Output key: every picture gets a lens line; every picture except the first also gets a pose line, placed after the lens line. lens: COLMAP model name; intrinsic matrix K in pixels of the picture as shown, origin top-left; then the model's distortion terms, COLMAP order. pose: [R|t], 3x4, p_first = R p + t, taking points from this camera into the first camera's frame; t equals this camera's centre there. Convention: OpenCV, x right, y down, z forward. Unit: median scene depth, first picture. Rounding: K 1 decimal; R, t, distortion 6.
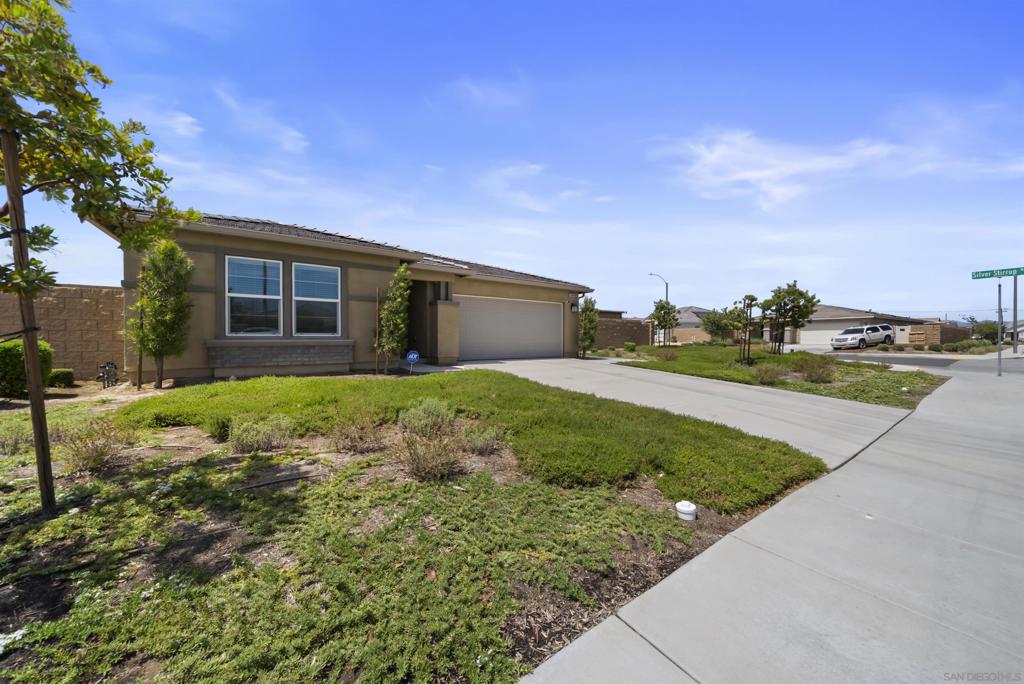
lens RADIAL K [[355.5, 0, 512.0], [0, 355.5, 342.0], [0, 0, 1]] dist [-0.000838, -0.000108]
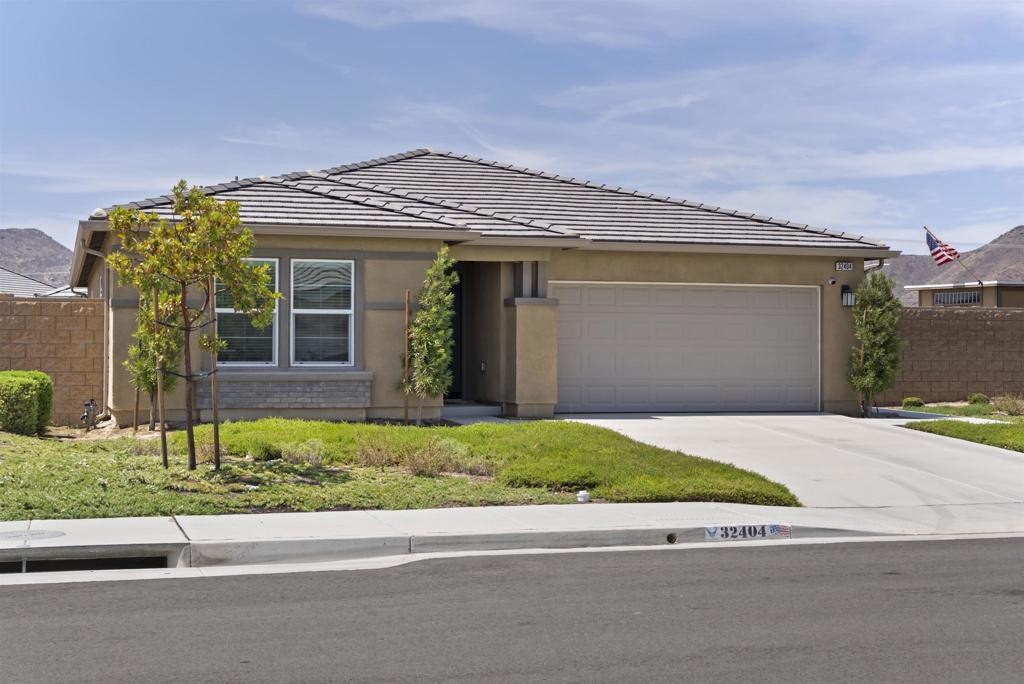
lens RADIAL K [[1499.0, 0, 512.0], [0, 1499.0, 342.0], [0, 0, 1]] dist [-0.024686, -0.035575]
pose [[0.945801, -0.002831, -0.324735, 0.679069], [-0.003971, 0.999786, -0.020281, -0.006112], [0.324723, 0.020471, 0.945587, -1.491702]]
